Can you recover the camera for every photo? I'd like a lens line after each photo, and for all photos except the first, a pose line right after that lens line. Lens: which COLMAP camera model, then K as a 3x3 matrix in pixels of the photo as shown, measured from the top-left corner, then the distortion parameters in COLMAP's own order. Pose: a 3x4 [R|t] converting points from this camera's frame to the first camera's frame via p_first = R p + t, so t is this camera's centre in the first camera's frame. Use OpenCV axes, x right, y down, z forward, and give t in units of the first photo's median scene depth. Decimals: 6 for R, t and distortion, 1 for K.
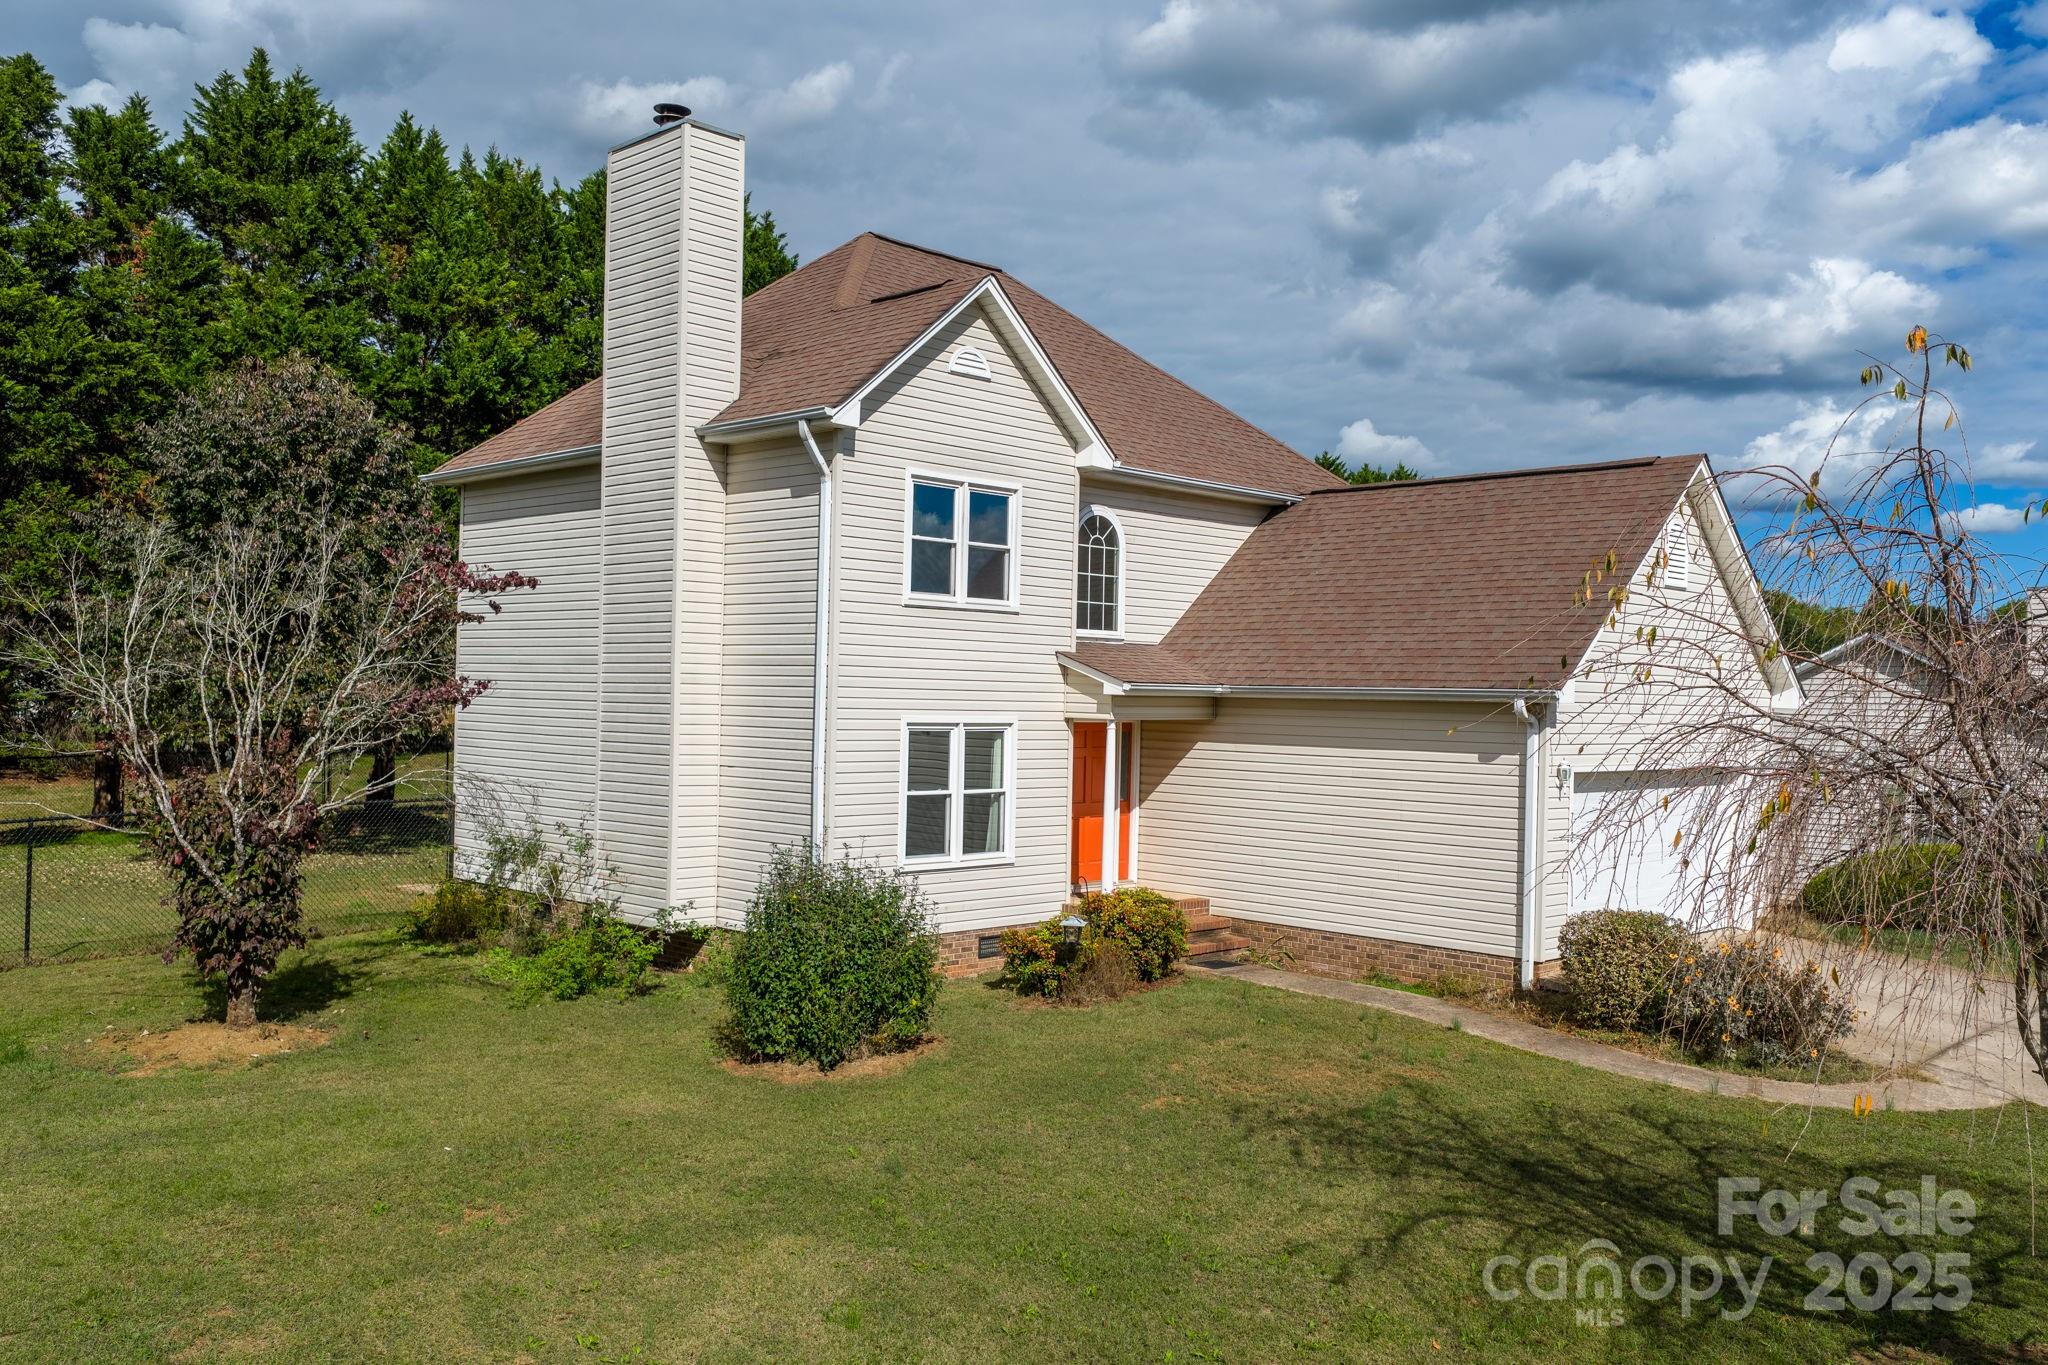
lens RADIAL K [[1708.9, 0, 1028.6], [0, 1708.9, 670.2], [0, 0, 1]] dist [0.007316, -0.003069]
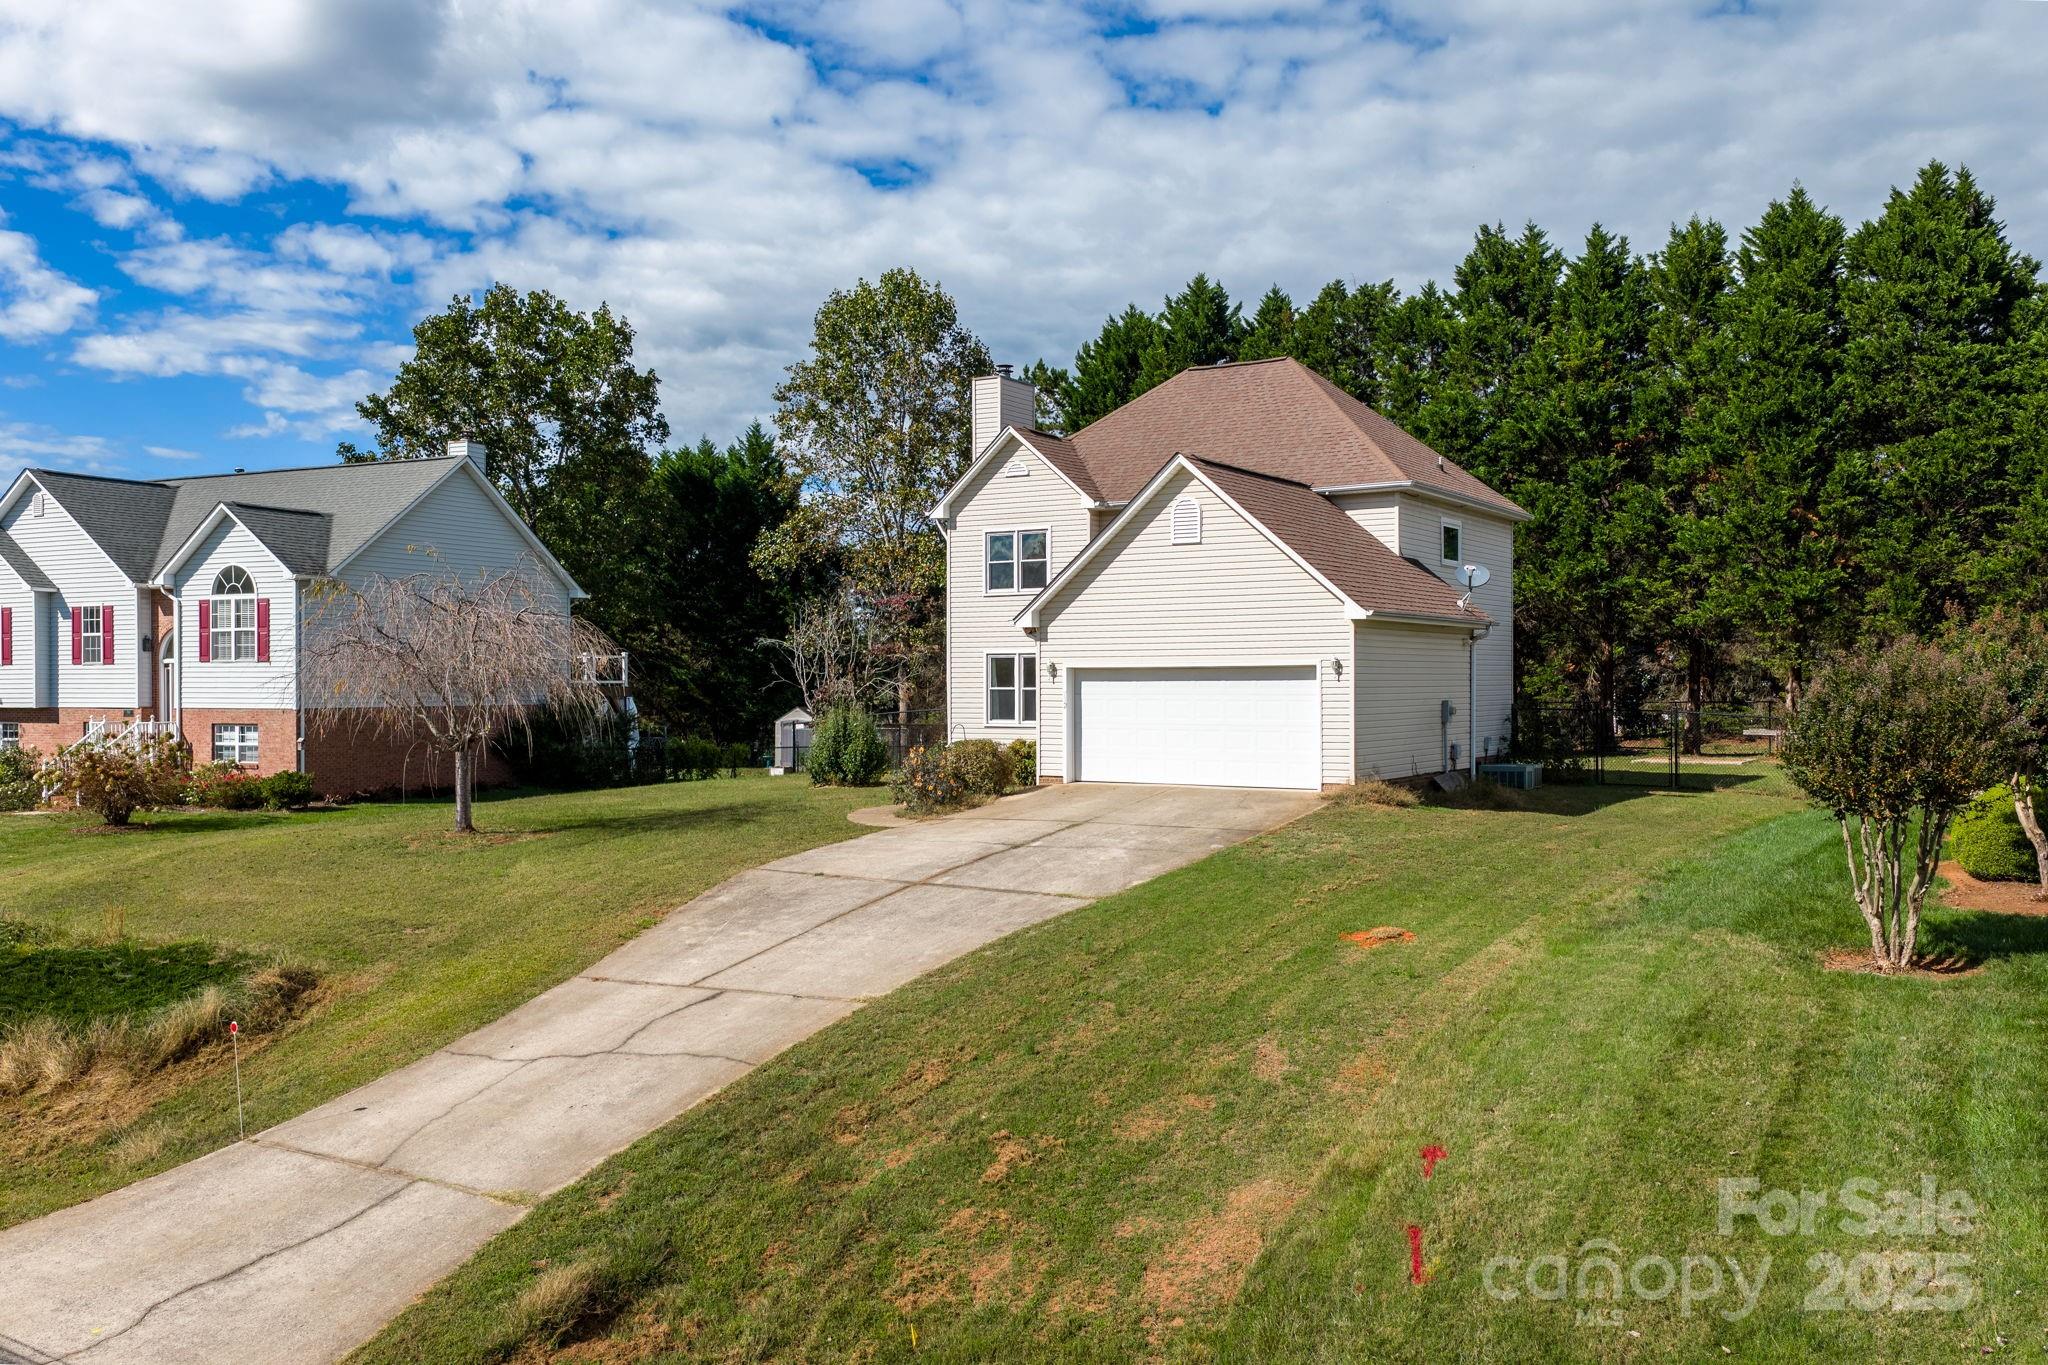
lens RADIAL K [[1708.9, 0, 1021.2], [0, 1708.9, 690.6], [0, 0, 1]] dist [0.007316, -0.003069]
pose [[0.217821, -0.018468, -0.975814, 1.780494], [0.024121, 0.999617, -0.013535, 0.096105], [0.975691, -0.020590, 0.218183, 0.546317]]
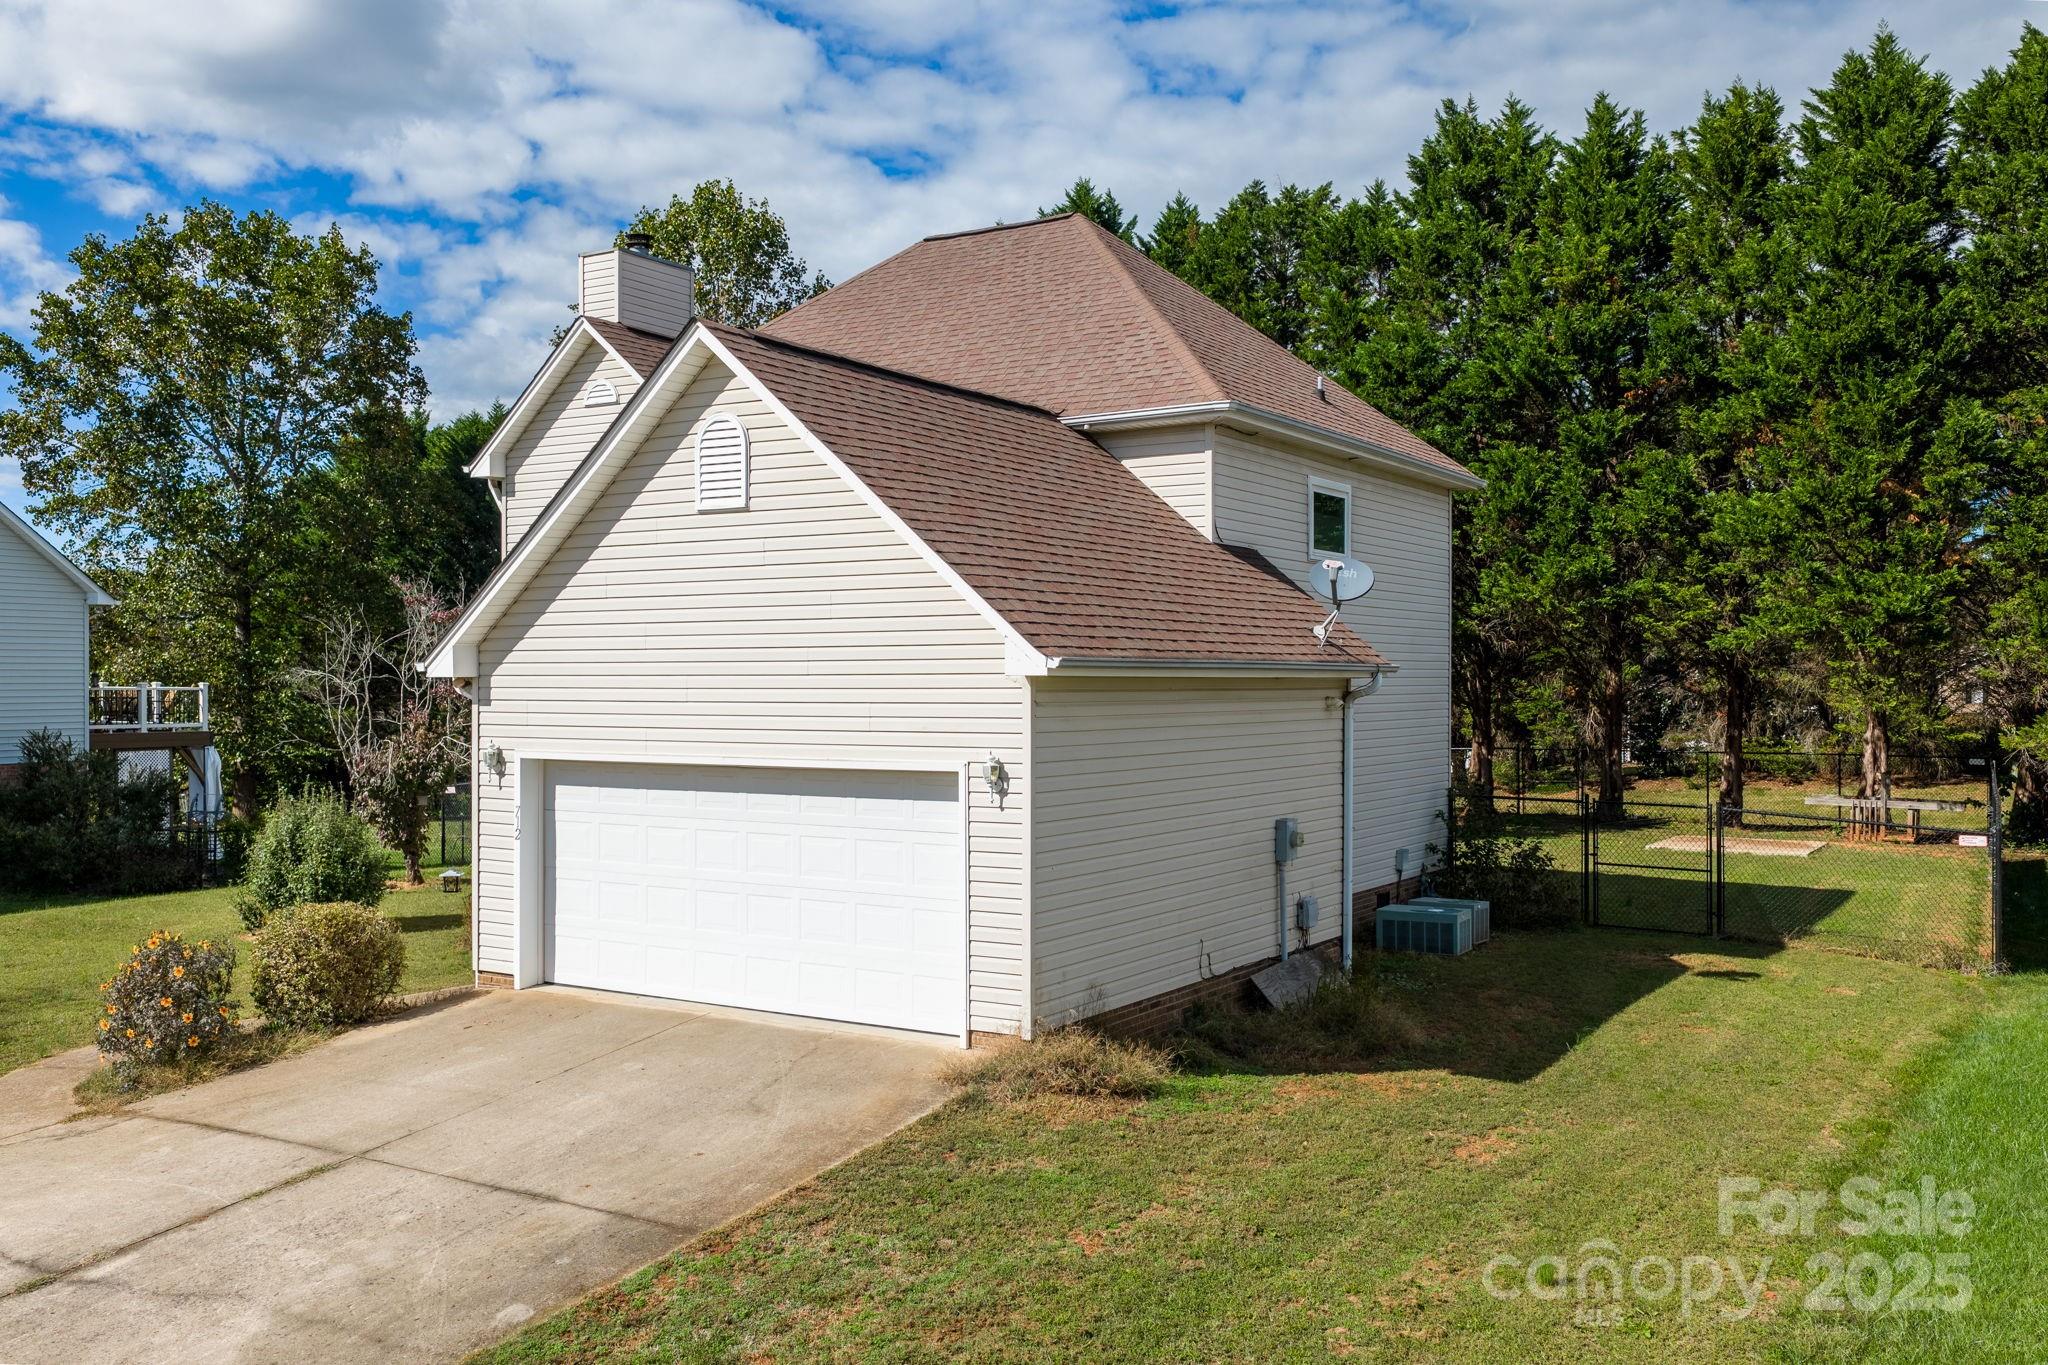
lens RADIAL K [[1708.9, 0, 1052.4], [0, 1708.9, 691.0], [0, 0, 1]] dist [0.007316, -0.003069]
pose [[0.221713, -0.016390, -0.974974, 1.105889], [0.020631, 0.999714, -0.012114, 0.039181], [0.974894, -0.017429, 0.221988, 0.982896]]
